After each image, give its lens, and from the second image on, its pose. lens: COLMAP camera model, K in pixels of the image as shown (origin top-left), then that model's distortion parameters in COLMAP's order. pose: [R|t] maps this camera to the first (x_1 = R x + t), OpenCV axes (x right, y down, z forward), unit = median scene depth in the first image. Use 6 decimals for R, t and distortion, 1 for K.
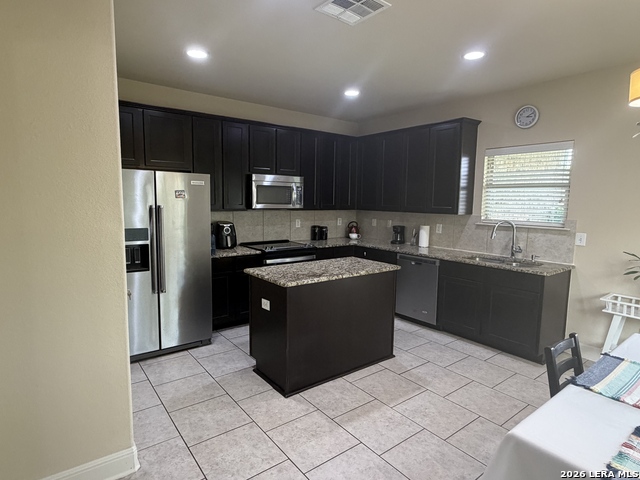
lens RADIAL K [[361.2, 0, 319.4], [0, 361.2, 241.2], [0, 0, 1]] dist [0.000962, -0.000722]
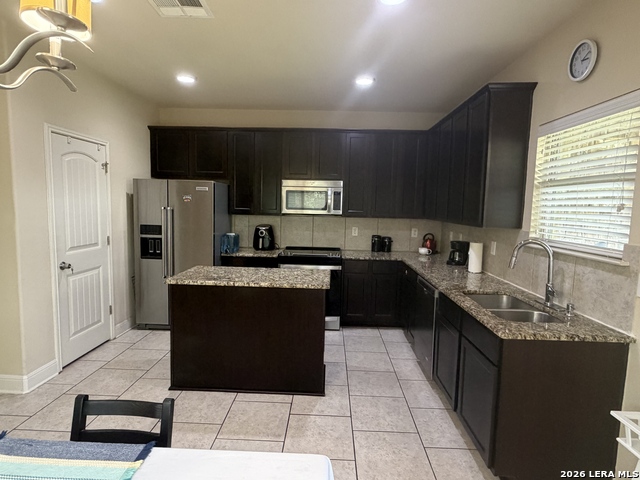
lens RADIAL K [[361.2, 0, 320.5], [0, 361.2, 243.2], [0, 0, 1]] dist [0.000962, -0.000722]
pose [[0.774146, 0.072126, -0.628885, 0.637054], [-0.086551, 0.996218, 0.007712, -0.026388], [0.627062, 0.048461, 0.777460, 0.319720]]
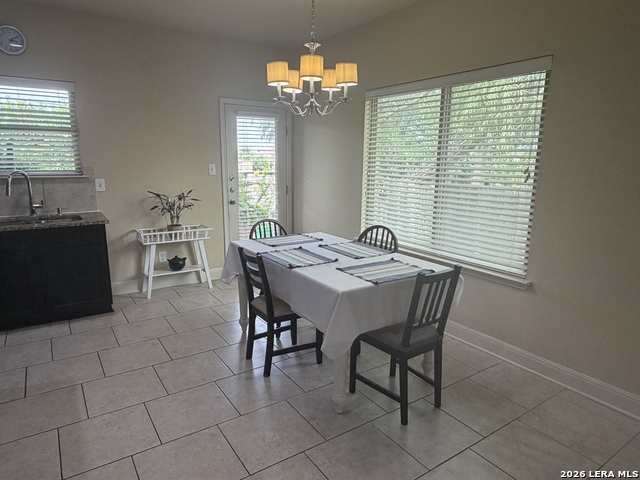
lens RADIAL K [[411.8, 0, 319.9], [0, 411.8, 242.5], [0, 0, 1]] dist [0.001407, 0.001835]
pose [[0.057633, -0.223192, 0.973069, -0.387009], [0.100698, 0.971018, 0.216757, -0.035460], [-0.993246, 0.085494, 0.078438, 0.281546]]
